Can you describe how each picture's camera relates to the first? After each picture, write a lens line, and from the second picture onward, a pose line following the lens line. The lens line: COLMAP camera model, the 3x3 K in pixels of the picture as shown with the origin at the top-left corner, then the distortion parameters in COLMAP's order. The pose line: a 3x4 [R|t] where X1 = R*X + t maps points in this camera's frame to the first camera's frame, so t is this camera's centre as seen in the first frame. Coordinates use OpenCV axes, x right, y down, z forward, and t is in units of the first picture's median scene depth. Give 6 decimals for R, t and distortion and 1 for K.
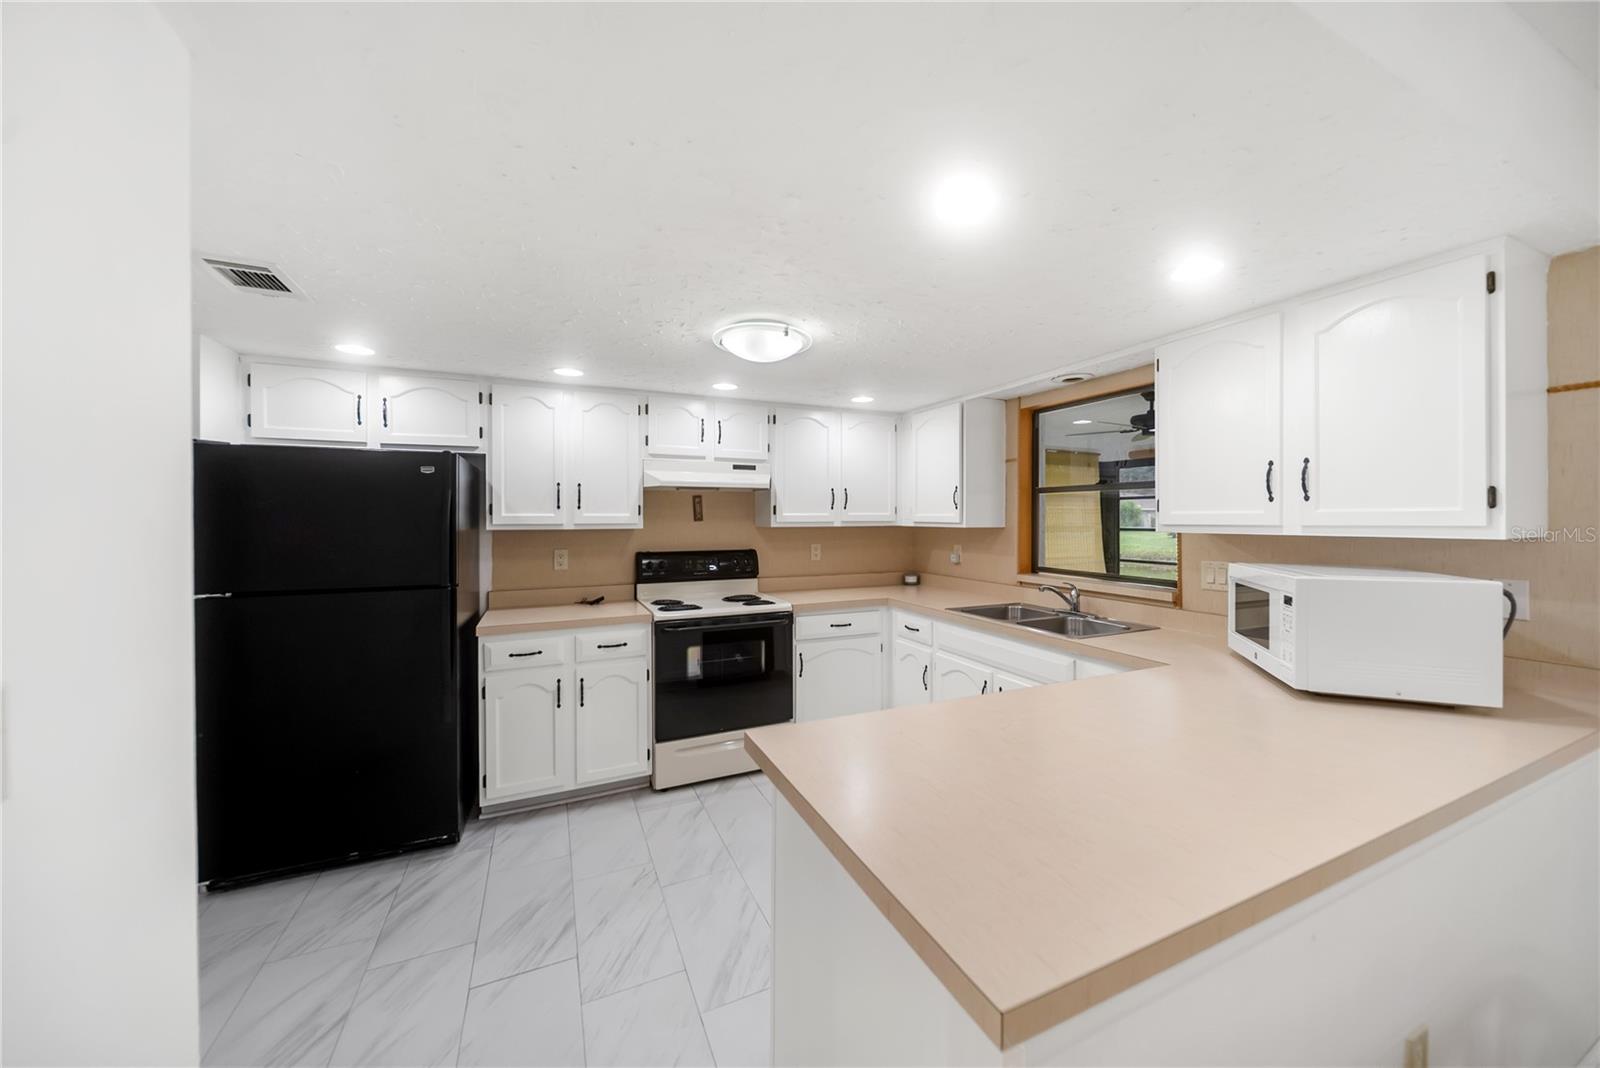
lens RADIAL K [[567.3, 0, 806.8], [0, 567.3, 521.2], [0, 0, 1]] dist [-0.002649, -0.000058]
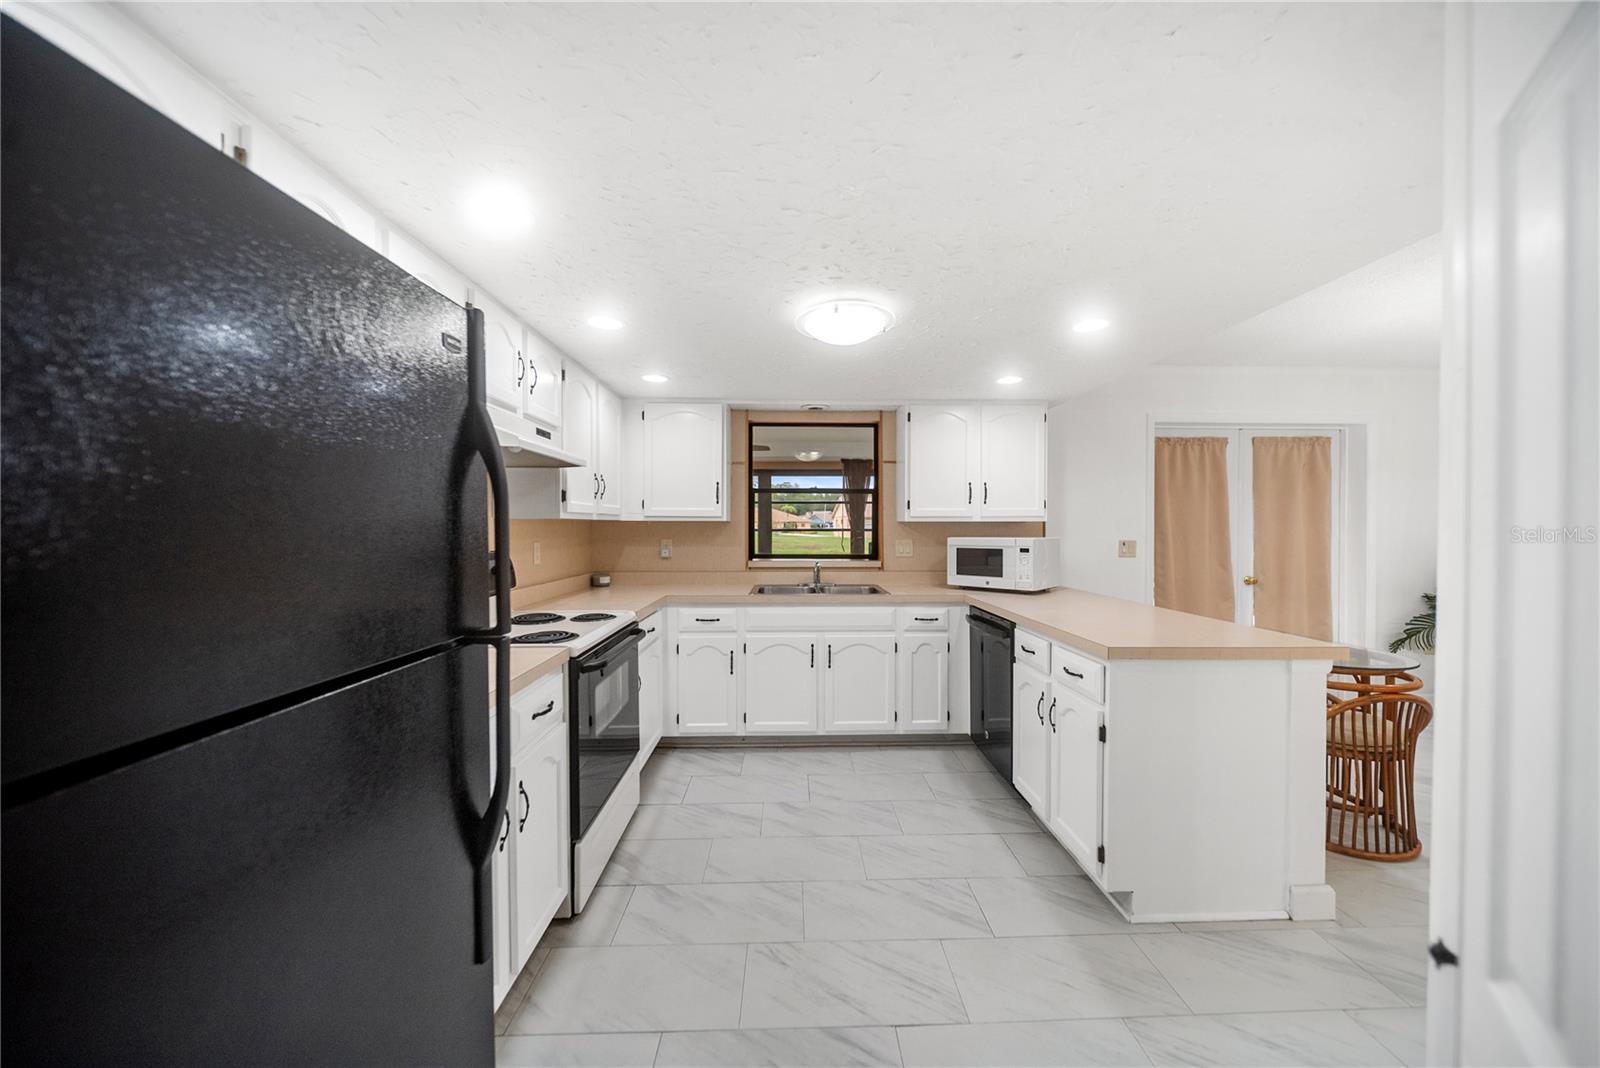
lens RADIAL K [[567.3, 0, 800.1], [0, 567.3, 535.1], [0, 0, 1]] dist [-0.002649, -0.000058]
pose [[0.391630, -0.012321, 0.920040, -0.692405], [0.003638, 0.999923, 0.011843, 0.026944], [-0.920115, -0.001291, 0.391645, 0.463313]]
